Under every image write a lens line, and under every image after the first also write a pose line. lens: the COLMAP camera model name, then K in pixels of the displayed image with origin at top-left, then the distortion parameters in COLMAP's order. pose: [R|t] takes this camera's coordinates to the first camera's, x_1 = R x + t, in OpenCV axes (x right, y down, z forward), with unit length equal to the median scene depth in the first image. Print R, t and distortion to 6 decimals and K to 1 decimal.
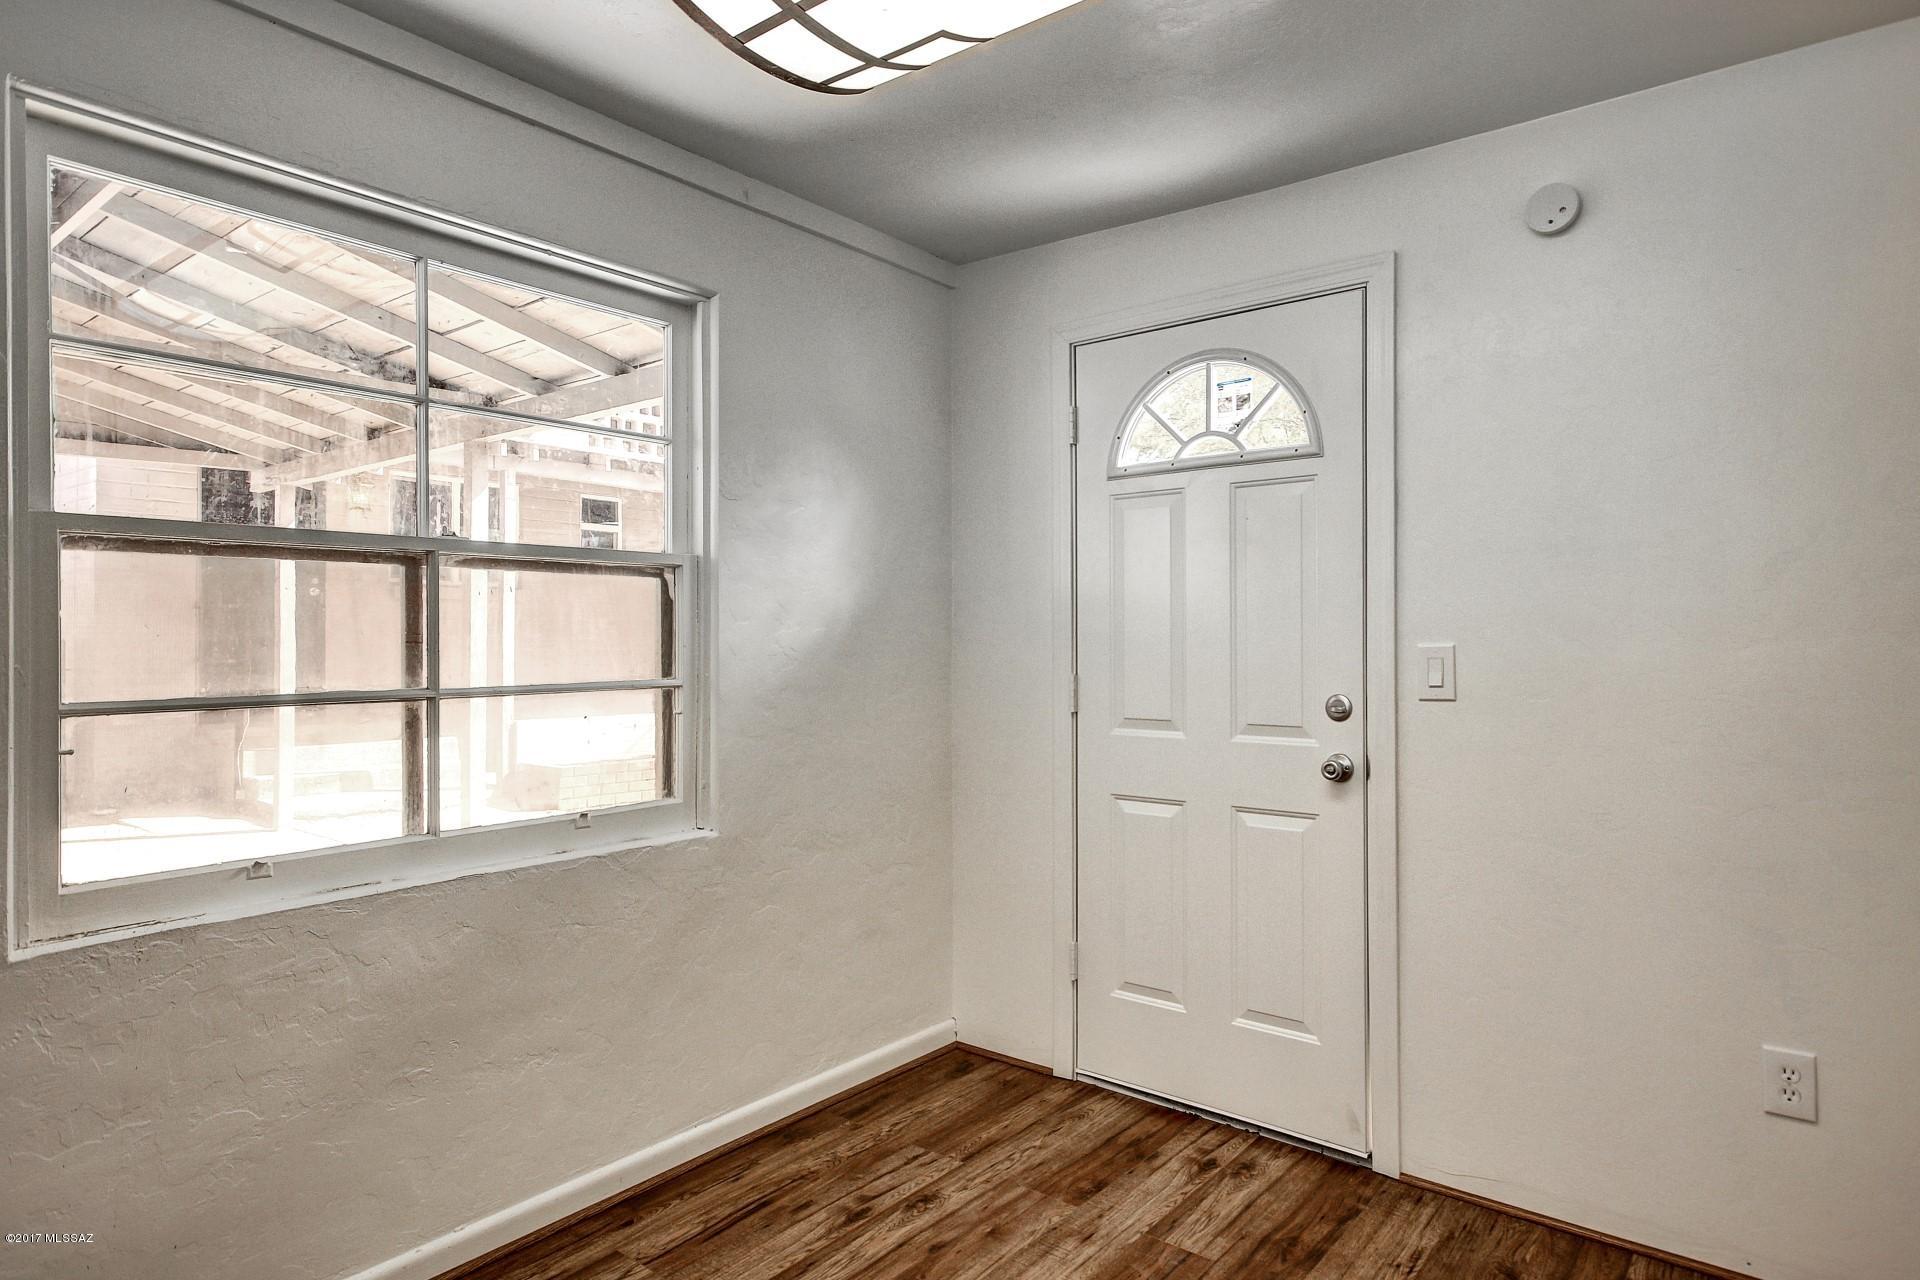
lens RADIAL K [[1068.1, 0, 960.8], [0, 1068.1, 634.1], [0, 0, 1]] dist [0.001813, 0.003698]
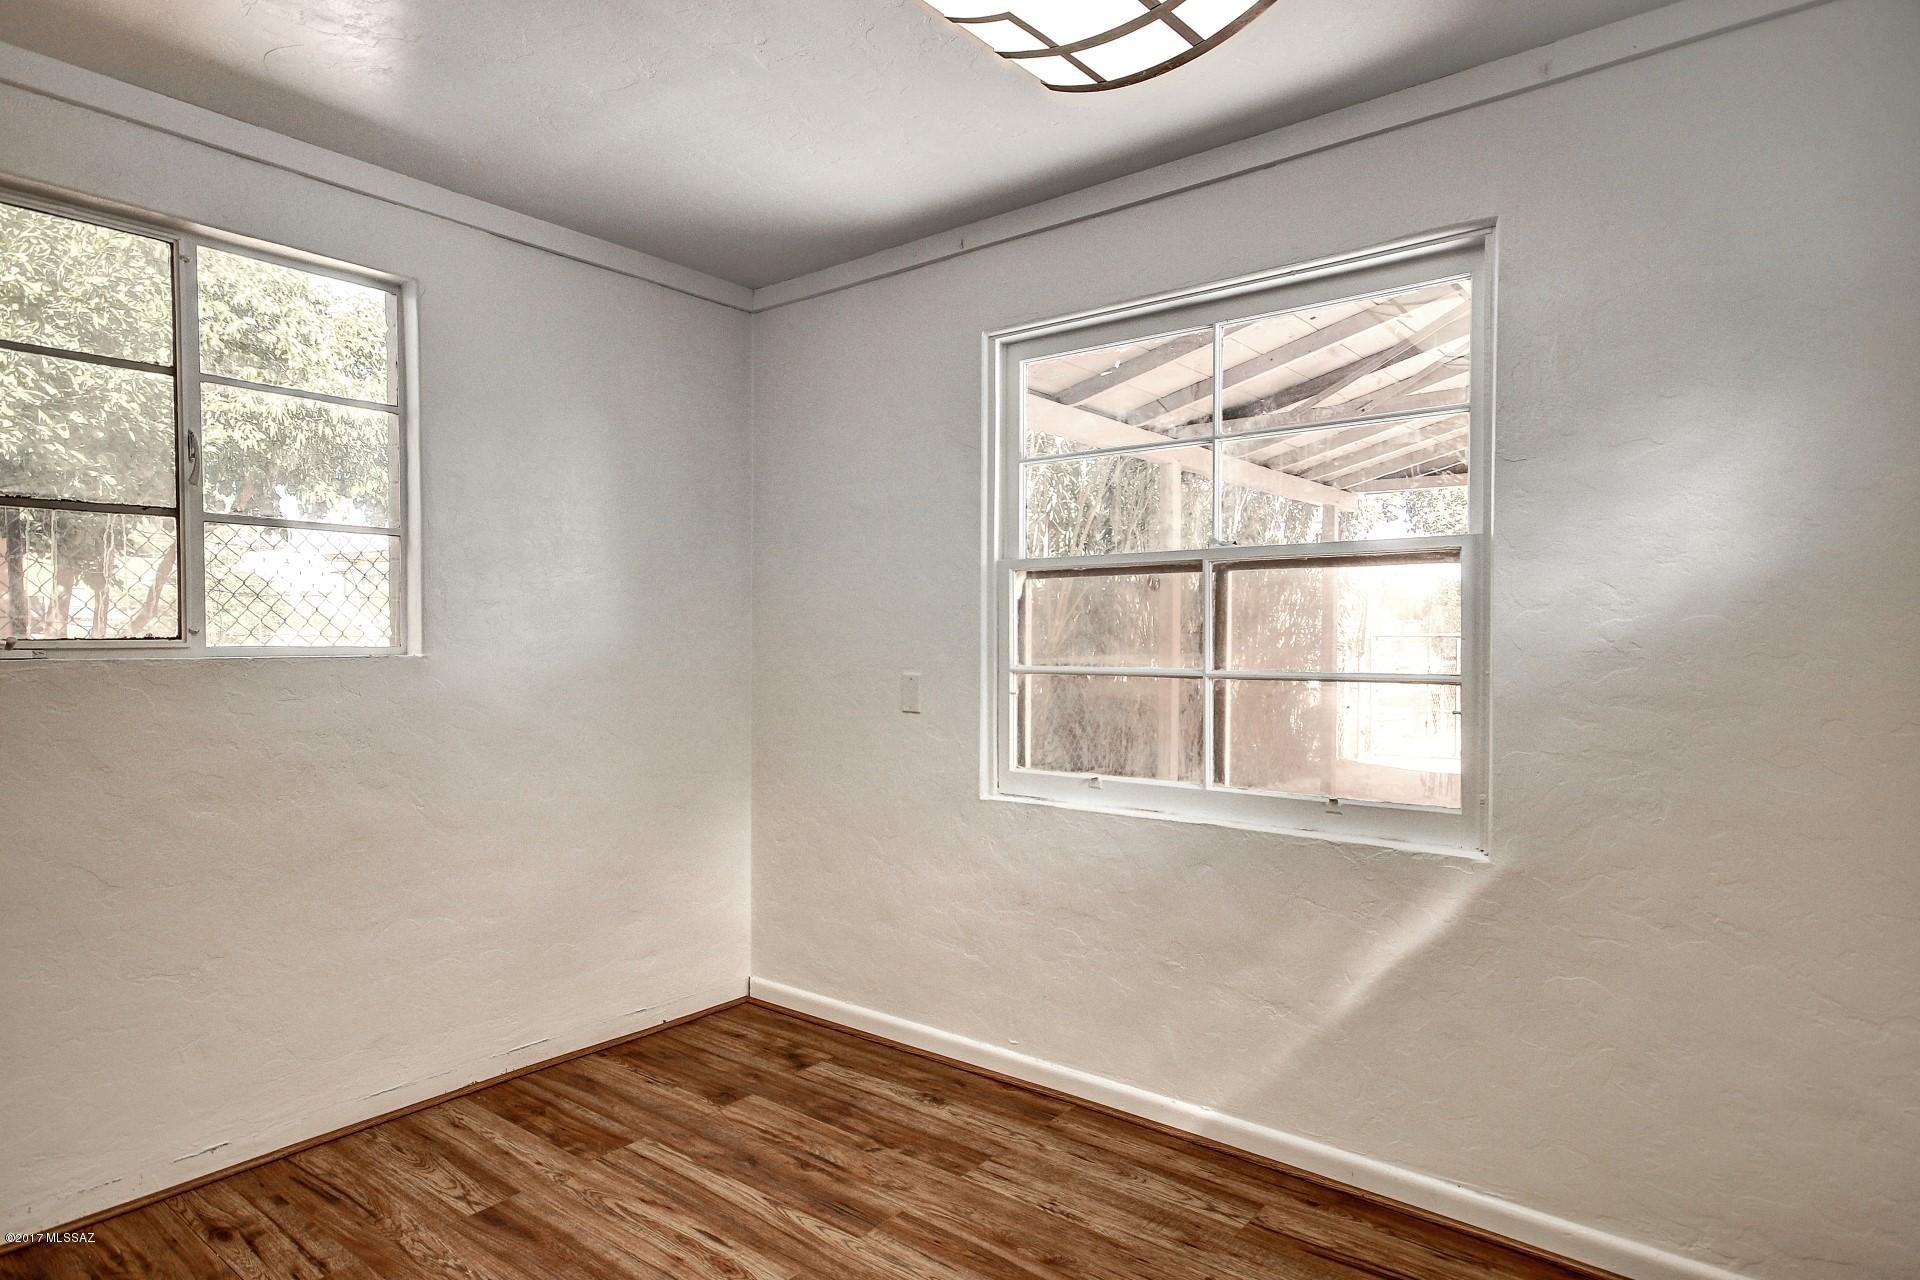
lens RADIAL K [[1031.8, 0, 960.5], [0, 1031.8, 645.5], [0, 0, 1]] dist [0.027407, -0.002318]
pose [[0.034425, 0.011207, -0.999344, 0.665814], [0.000750, 0.999937, 0.011239, 0.008011], [0.999407, -0.001137, 0.034414, 0.633363]]
